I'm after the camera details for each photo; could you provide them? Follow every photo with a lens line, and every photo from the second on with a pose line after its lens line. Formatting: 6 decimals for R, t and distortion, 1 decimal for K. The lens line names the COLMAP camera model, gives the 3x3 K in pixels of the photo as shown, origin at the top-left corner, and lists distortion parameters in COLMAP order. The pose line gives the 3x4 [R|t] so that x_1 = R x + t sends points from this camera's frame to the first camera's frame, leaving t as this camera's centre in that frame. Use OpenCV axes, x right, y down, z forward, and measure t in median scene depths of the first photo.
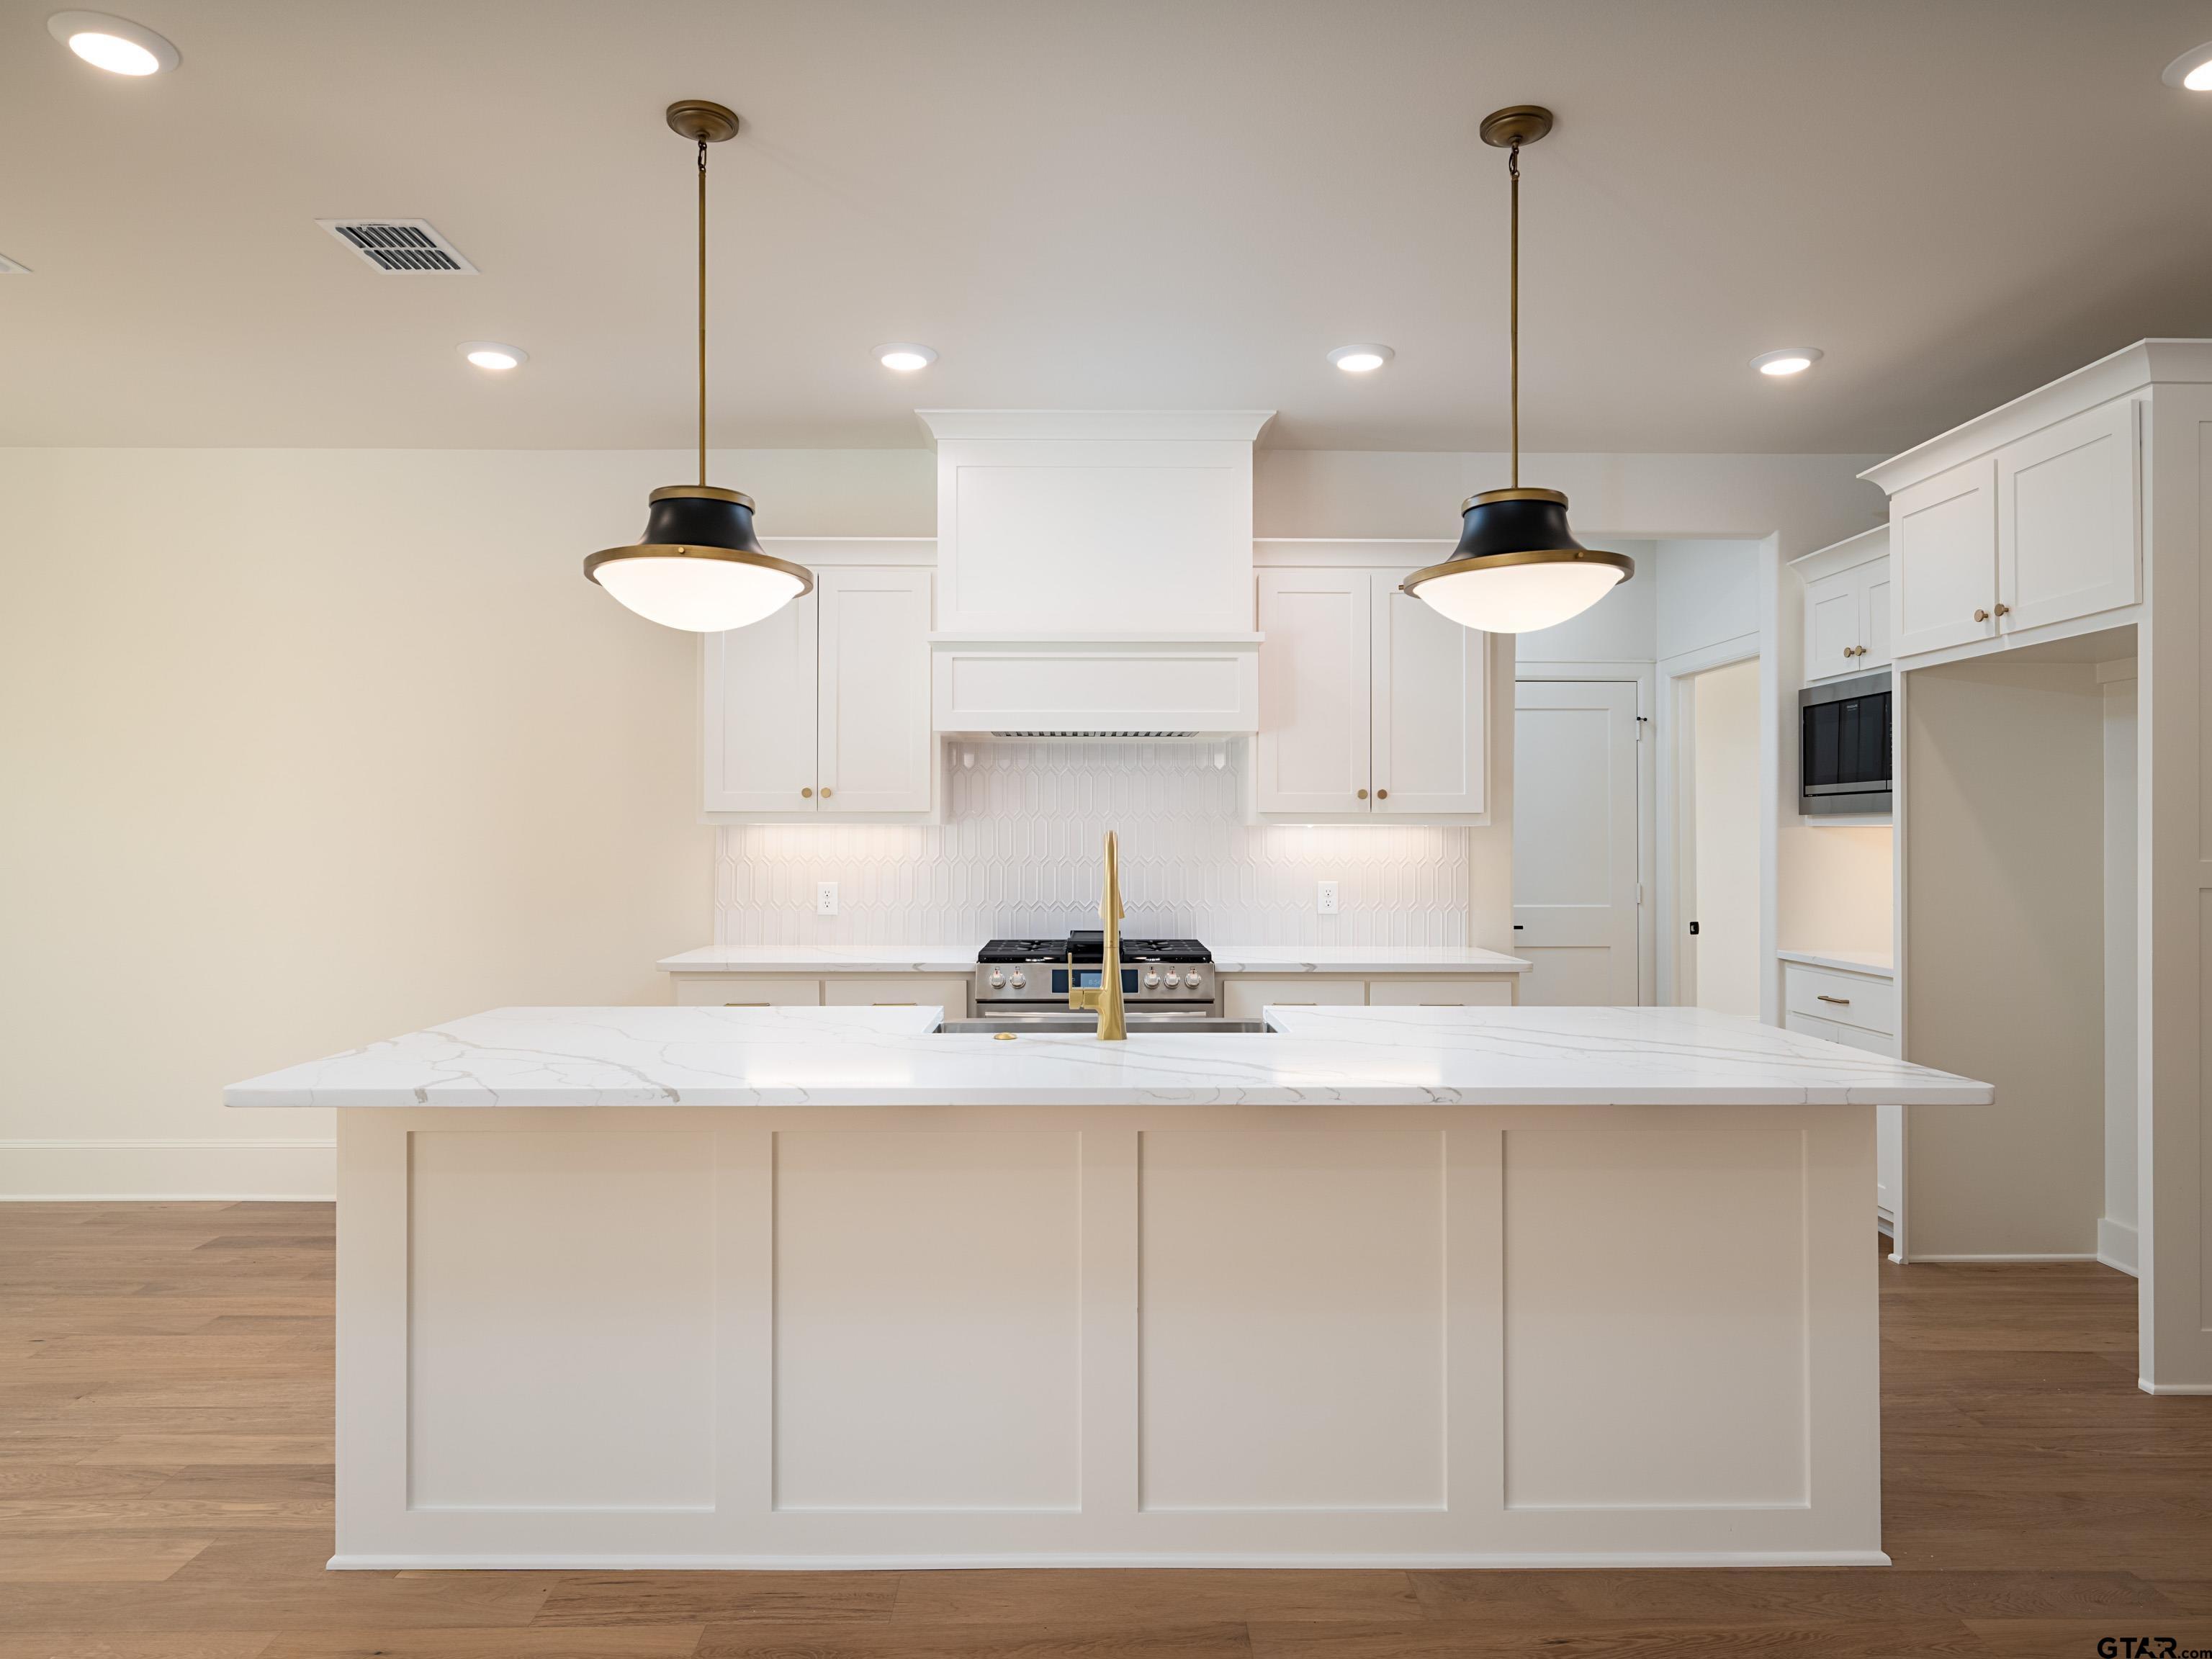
lens RADIAL K [[1377.2, 0, 1085.5], [0, 1377.2, 838.7], [0, 0, 1]] dist [0.037416, 0.001042]
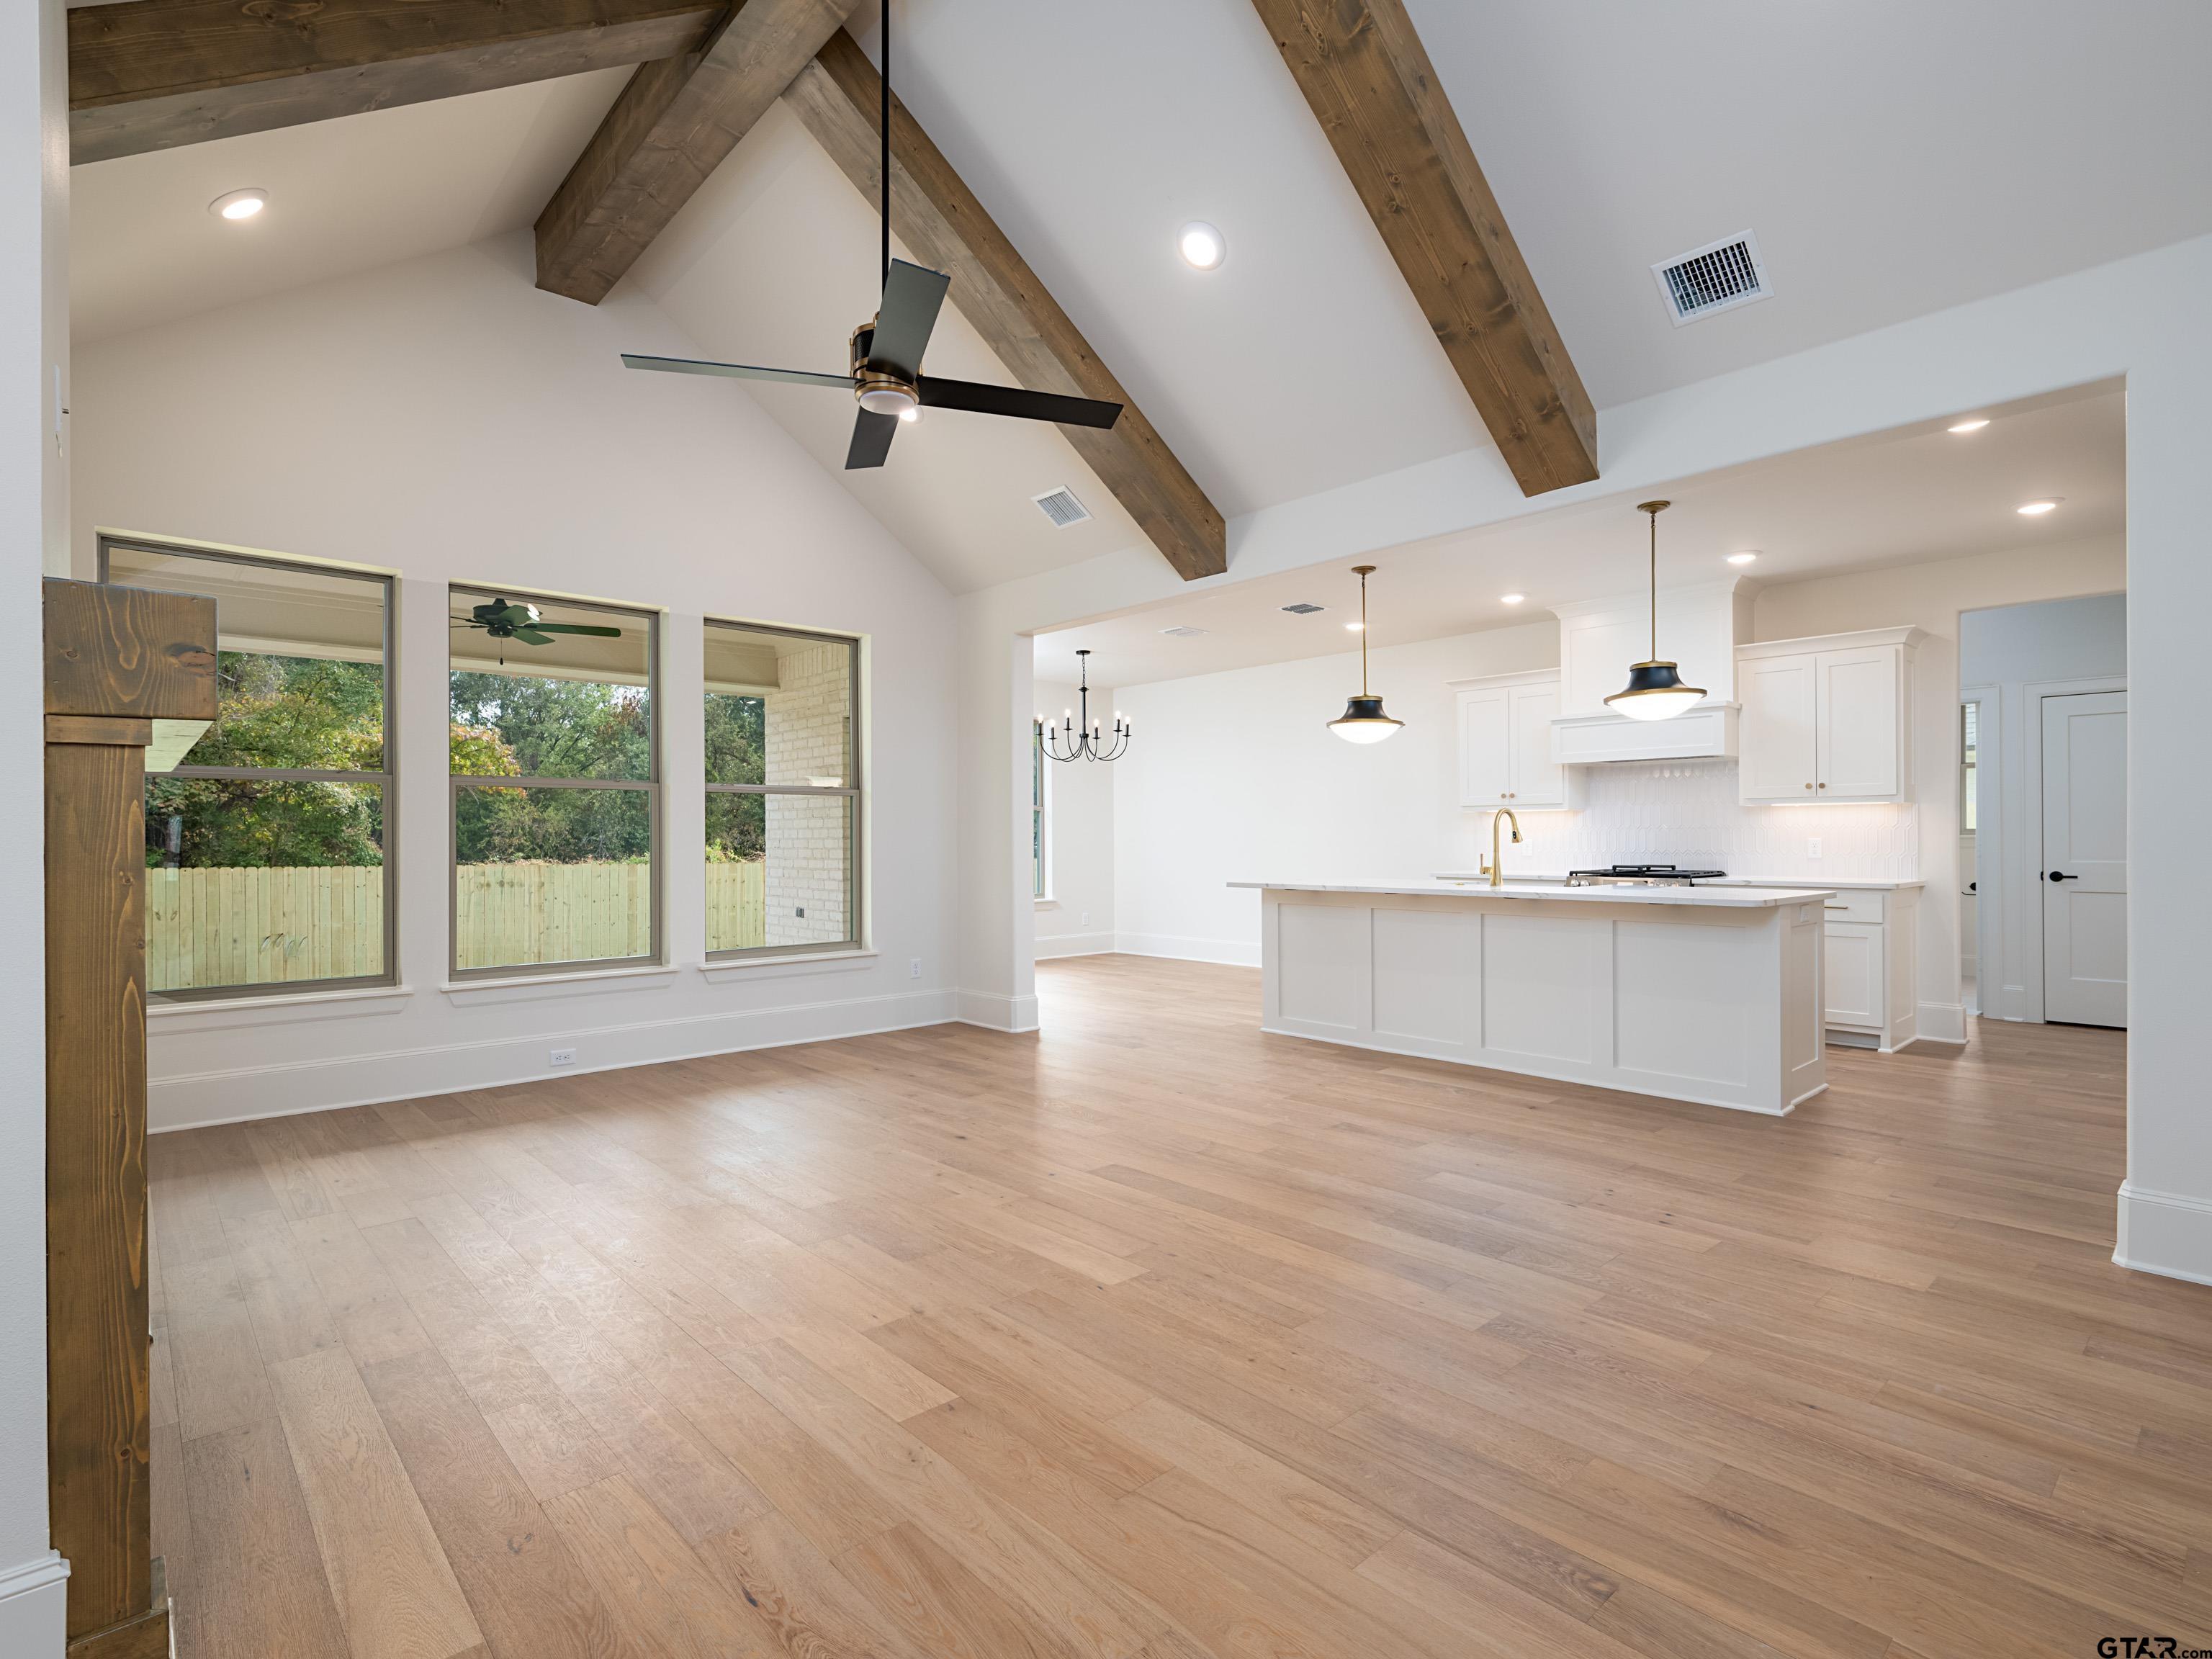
lens RADIAL K [[1166.5, 0, 1106.0], [0, 1166.5, 829.5], [0, 0, 1]] dist [-0.004994, -0.000404]
pose [[0.645918, -0.006460, -0.763379, 0.770888], [0.011549, 0.999932, 0.001311, 0.009774], [0.763319, -0.009663, 0.645949, -0.616104]]
